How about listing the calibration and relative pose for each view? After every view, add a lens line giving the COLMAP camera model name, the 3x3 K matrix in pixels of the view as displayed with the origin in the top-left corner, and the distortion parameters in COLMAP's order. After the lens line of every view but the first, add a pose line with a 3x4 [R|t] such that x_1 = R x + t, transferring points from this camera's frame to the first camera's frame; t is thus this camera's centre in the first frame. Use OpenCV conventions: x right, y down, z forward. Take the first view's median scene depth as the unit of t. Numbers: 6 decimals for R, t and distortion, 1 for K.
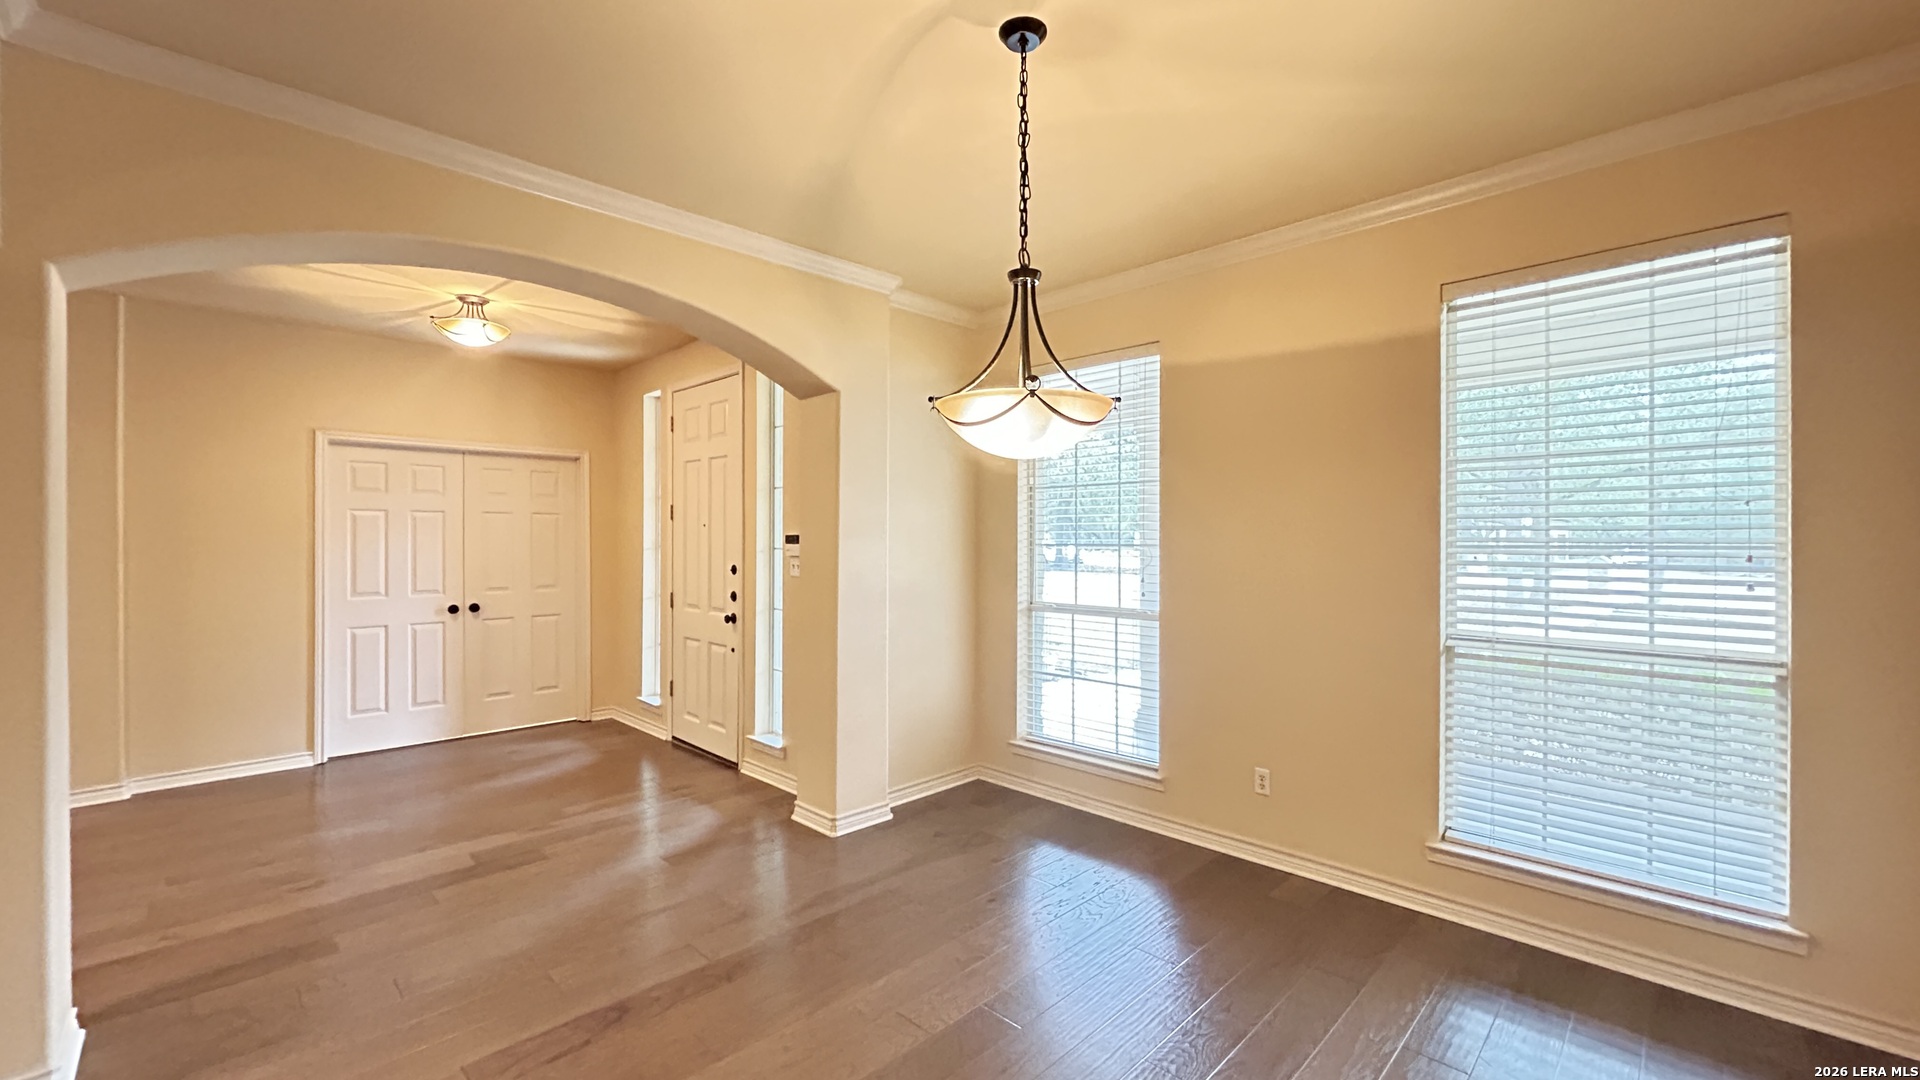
lens RADIAL K [[772.3, 0, 956.2], [0, 772.3, 540.4], [0, 0, 1]] dist [0.003392, 0.000471]
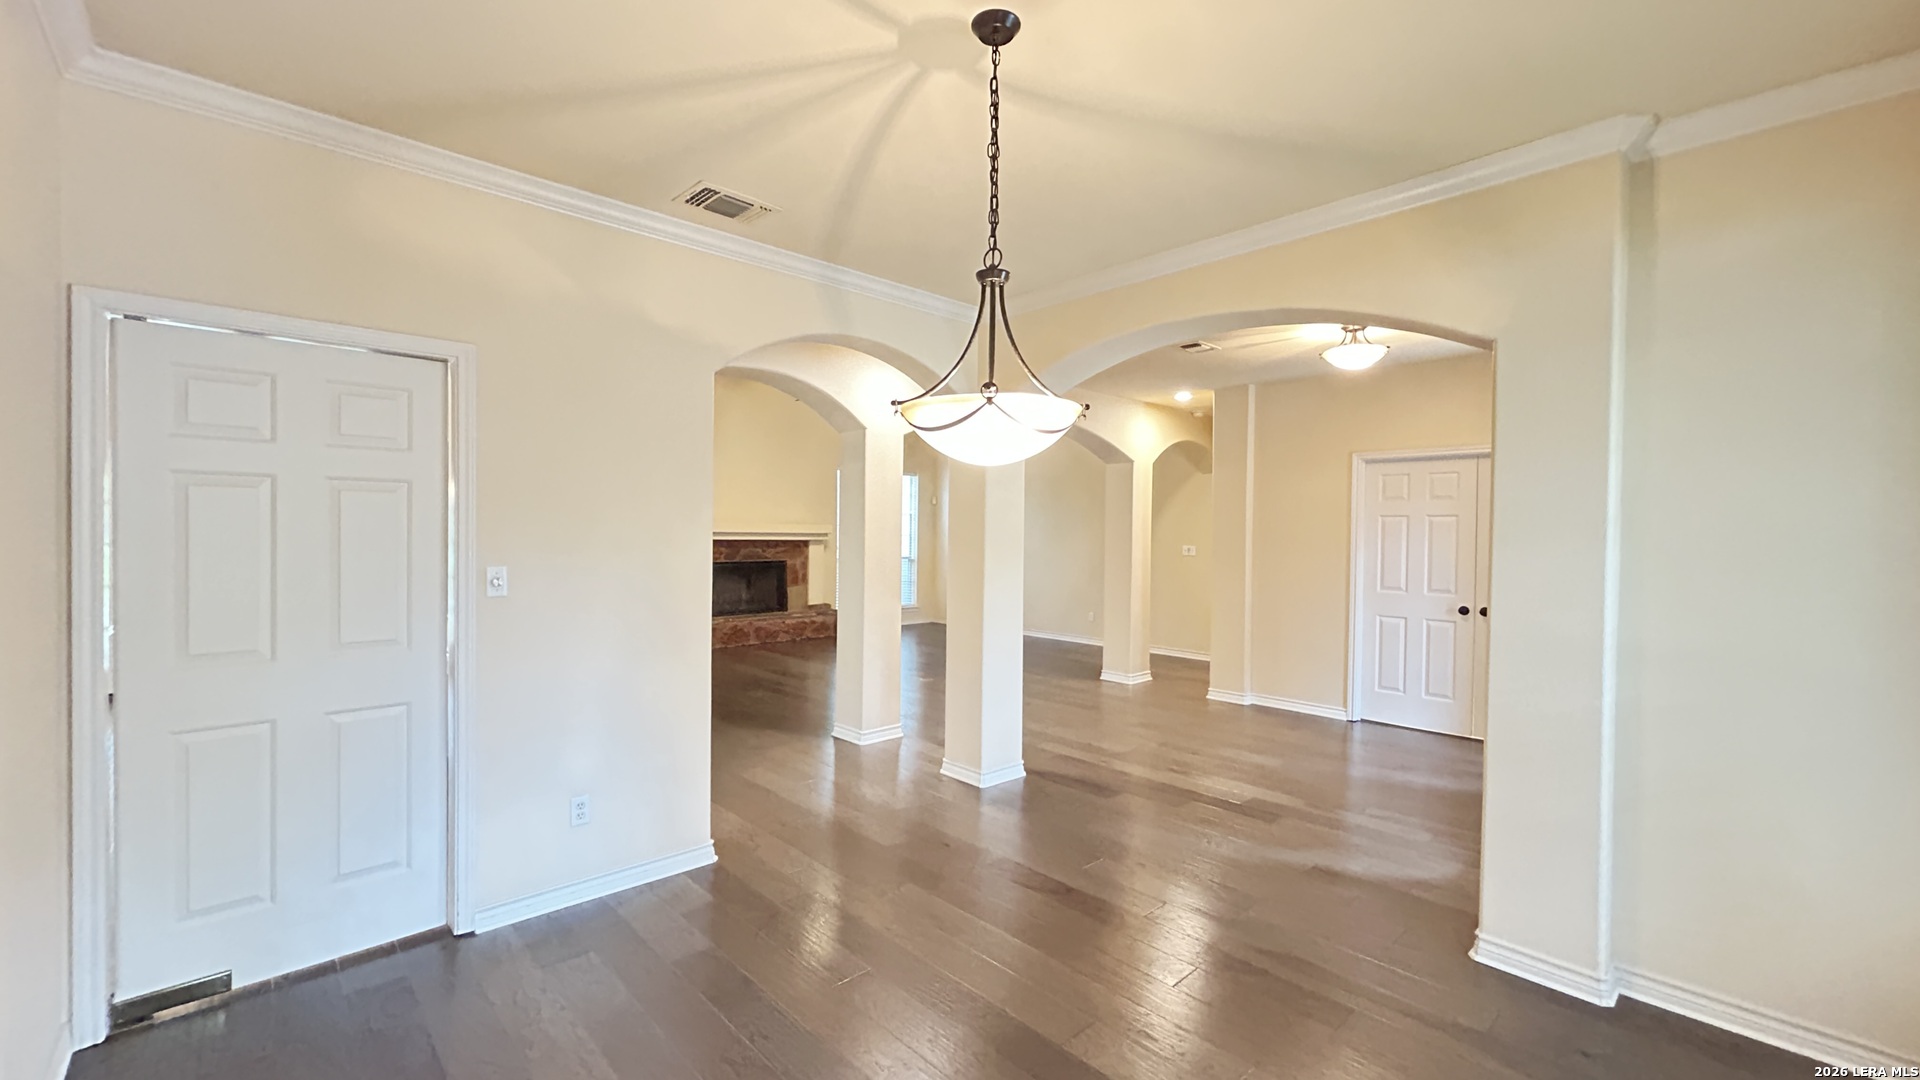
lens RADIAL K [[772.3, 0, 966.3], [0, 772.3, 541.6], [0, 0, 1]] dist [0.003392, 0.000471]
pose [[-0.016786, 0.014735, -0.999751, 0.436217], [-0.013749, 0.999793, 0.014967, -0.010073], [0.999765, 0.013996, -0.016580, 0.402542]]
